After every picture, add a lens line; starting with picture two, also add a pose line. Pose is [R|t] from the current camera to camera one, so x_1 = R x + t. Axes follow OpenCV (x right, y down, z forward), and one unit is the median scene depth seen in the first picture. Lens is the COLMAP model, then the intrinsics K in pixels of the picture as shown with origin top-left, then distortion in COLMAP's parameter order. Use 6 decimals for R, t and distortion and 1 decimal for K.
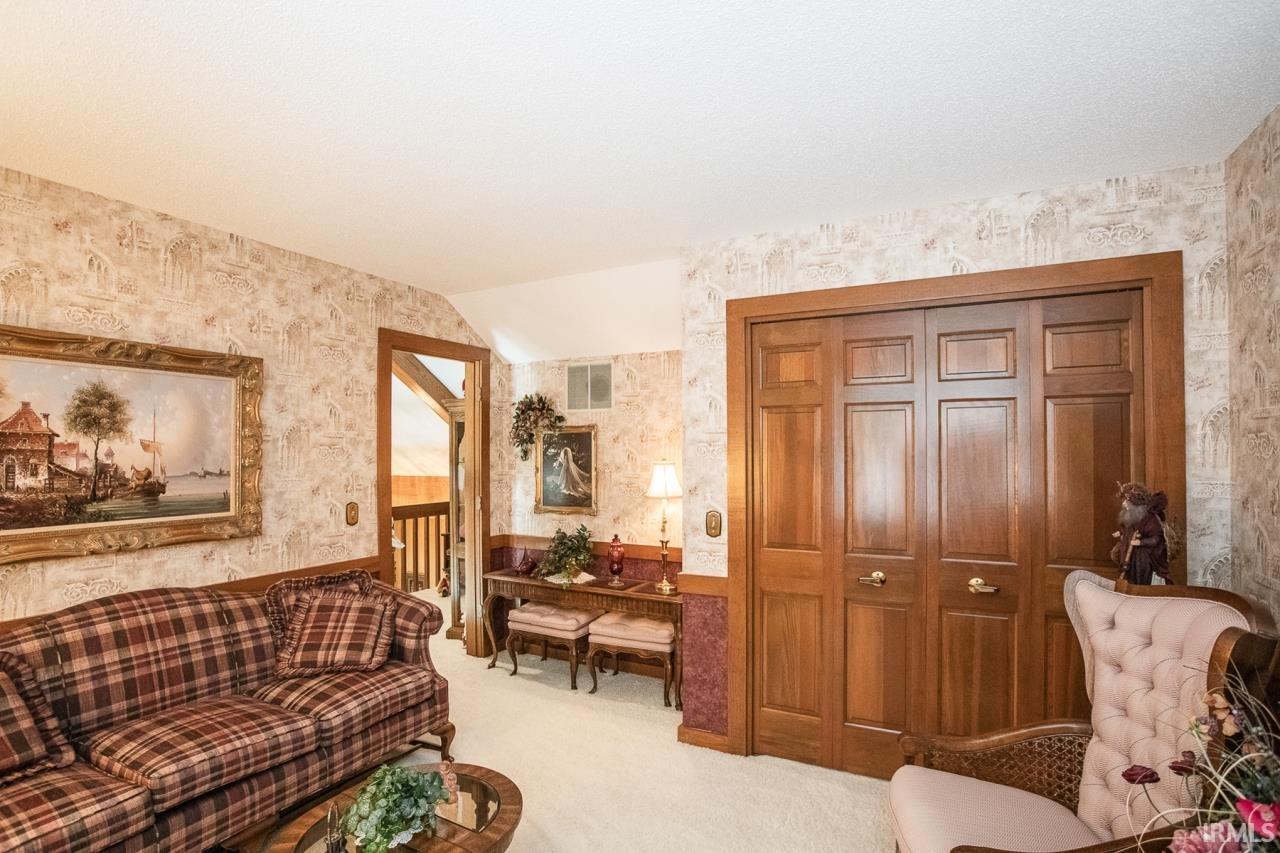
lens RADIAL K [[639.2, 0, 636.5], [0, 639.2, 457.6], [0, 0, 1]] dist [-0.077414, 0.035669]
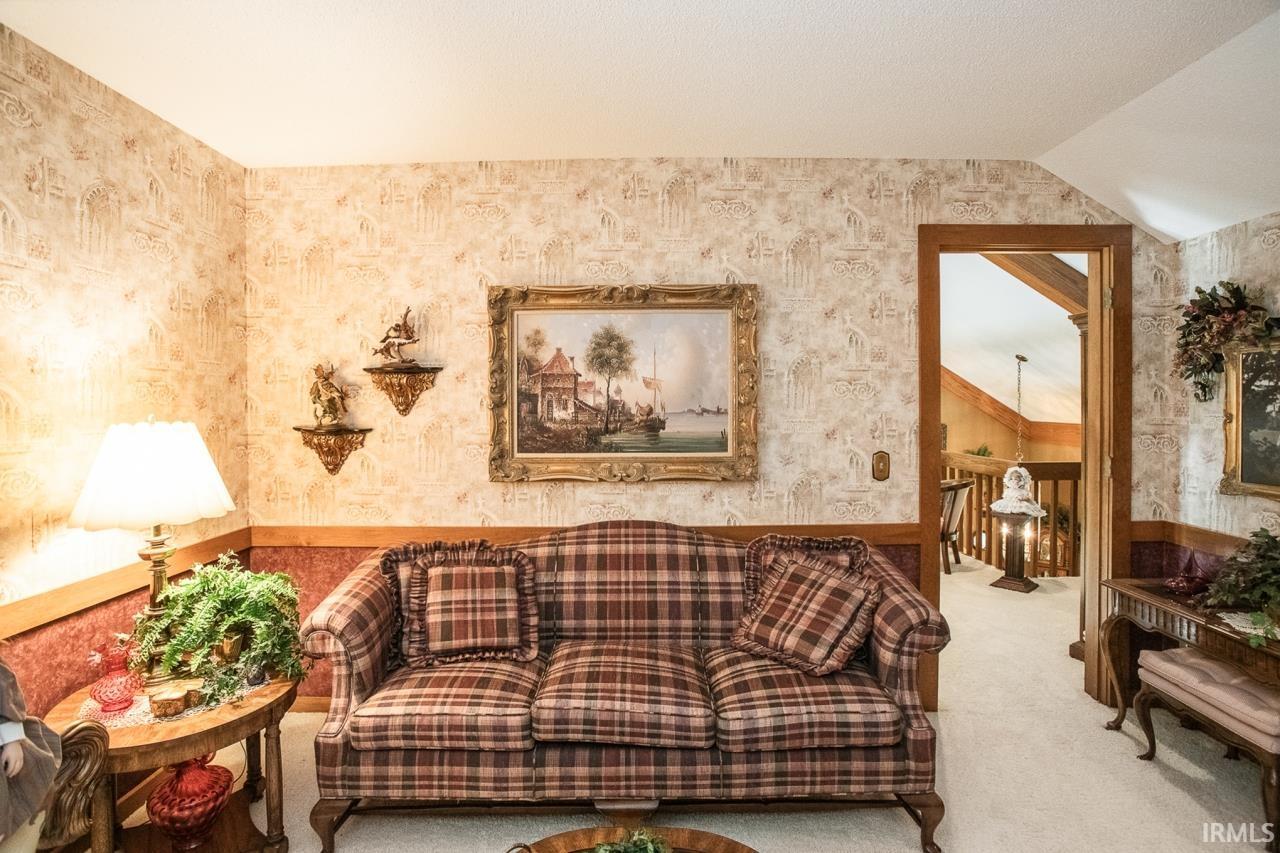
lens RADIAL K [[622.1, 0, 631.6], [0, 622.1, 412.0], [0, 0, 1]] dist [-0.072559, 0.031230]
pose [[0.450533, 0.013682, -0.892655, 0.125485], [-0.003802, 0.999903, 0.013407, 0.014688], [0.892751, -0.002646, 0.450542, 0.467068]]
